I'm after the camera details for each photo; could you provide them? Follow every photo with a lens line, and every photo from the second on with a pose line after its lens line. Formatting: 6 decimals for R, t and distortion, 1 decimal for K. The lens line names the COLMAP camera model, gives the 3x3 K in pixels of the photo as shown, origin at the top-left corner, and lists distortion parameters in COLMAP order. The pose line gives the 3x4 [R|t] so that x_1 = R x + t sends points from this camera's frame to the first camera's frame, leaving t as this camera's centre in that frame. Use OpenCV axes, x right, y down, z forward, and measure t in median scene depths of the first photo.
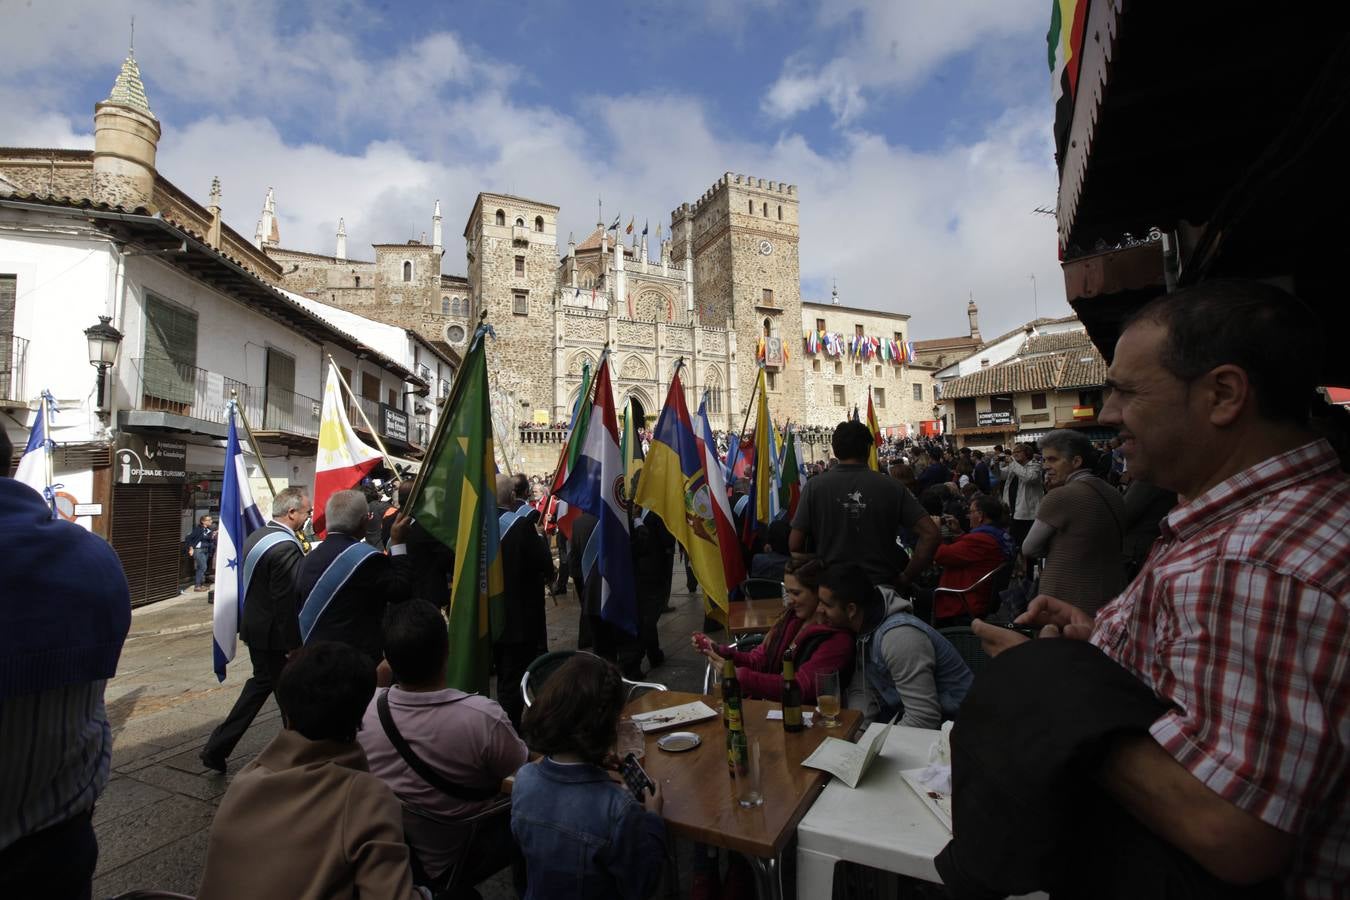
lens RADIAL K [[615.8, 0, 666.3], [0, 615.8, 442.1], [0, 0, 1]] dist [-0.050483, 0.012250]
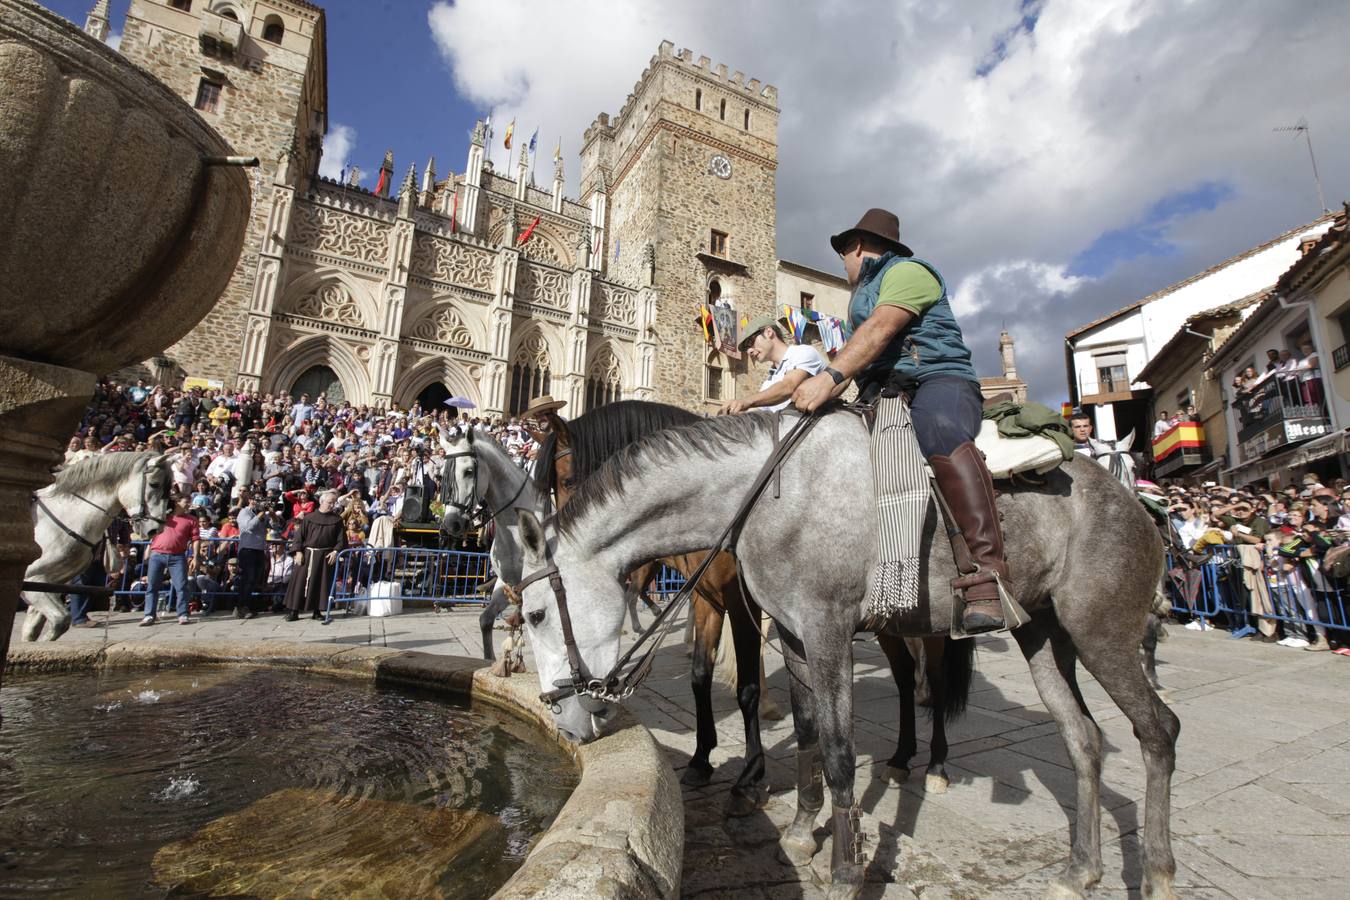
lens RADIAL K [[615.8, 0, 672.1], [0, 615.8, 441.5], [0, 0, 1]] dist [-0.050483, 0.012250]
pose [[0.996789, 0.065583, 0.045949, 0.117372], [-0.059932, 0.991544, -0.115101, 0.022244], [-0.053109, 0.111978, 0.992291, 0.492868]]
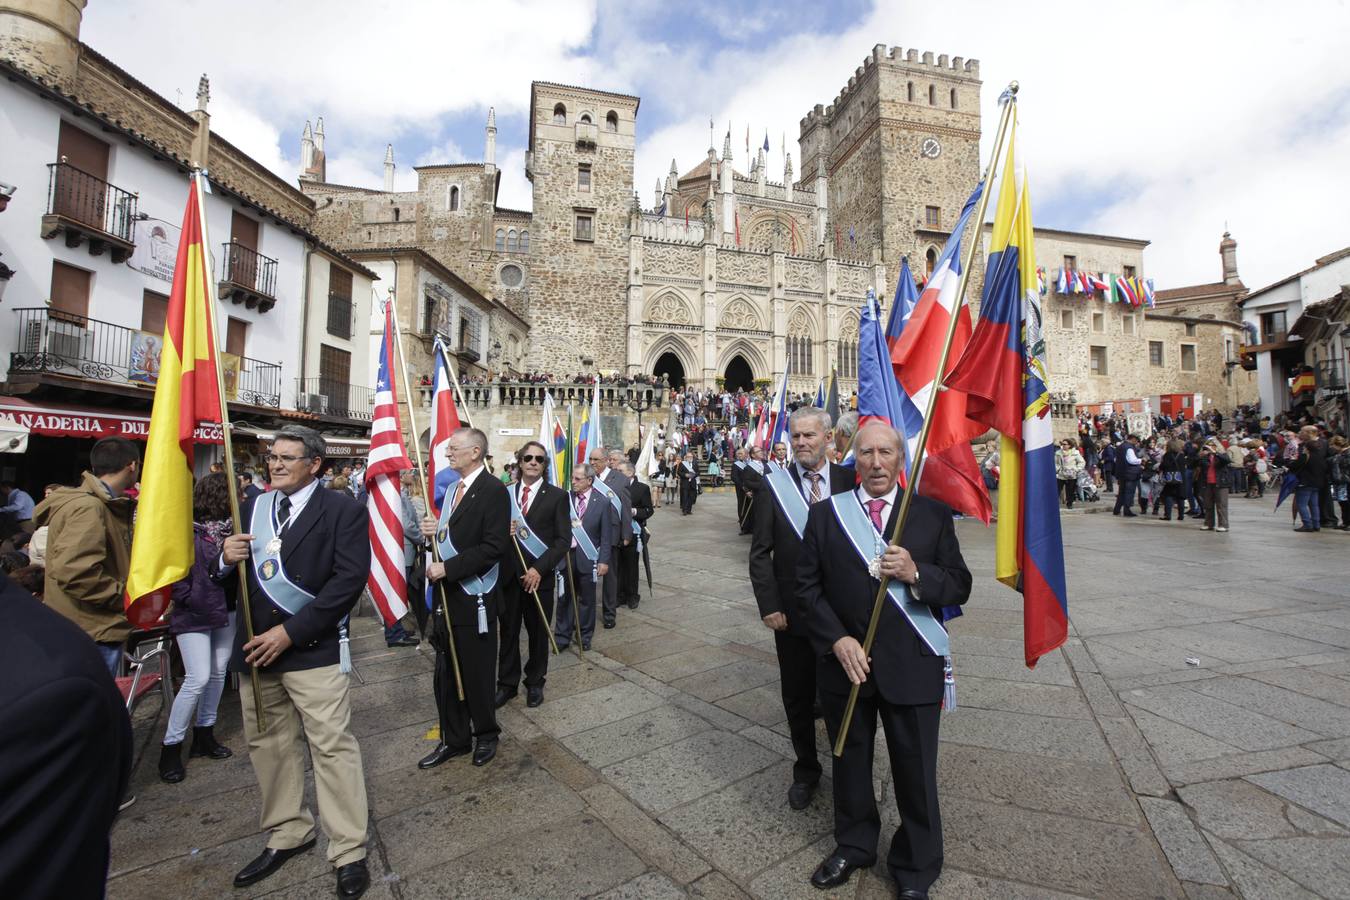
lens RADIAL K [[615.8, 0, 666.2], [0, 615.8, 446.7], [0, 0, 1]] dist [-0.050483, 0.012250]
pose [[0.975550, 0.022093, -0.218666, 0.025069], [-0.015734, 0.999402, 0.030783, 0.014565], [0.219216, -0.026590, 0.975314, 0.265236]]
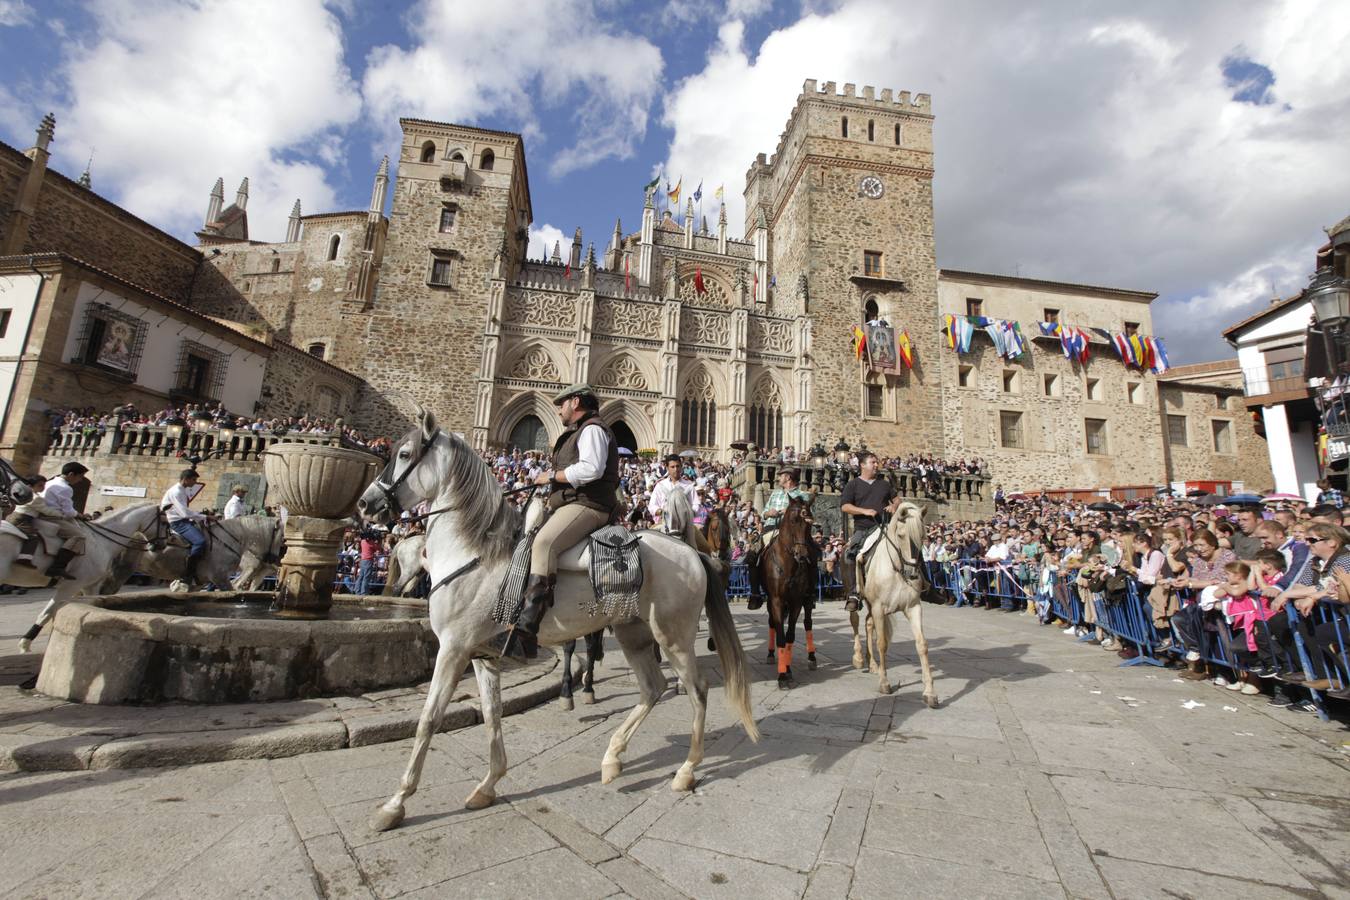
lens RADIAL K [[615.8, 0, 662.4], [0, 615.8, 441.6], [0, 0, 1]] dist [-0.050483, 0.012250]
pose [[0.950604, 0.010900, -0.310216, 0.172553], [-0.048719, 0.992236, -0.114427, 0.015183], [0.306561, 0.123888, 0.943754, 0.441319]]
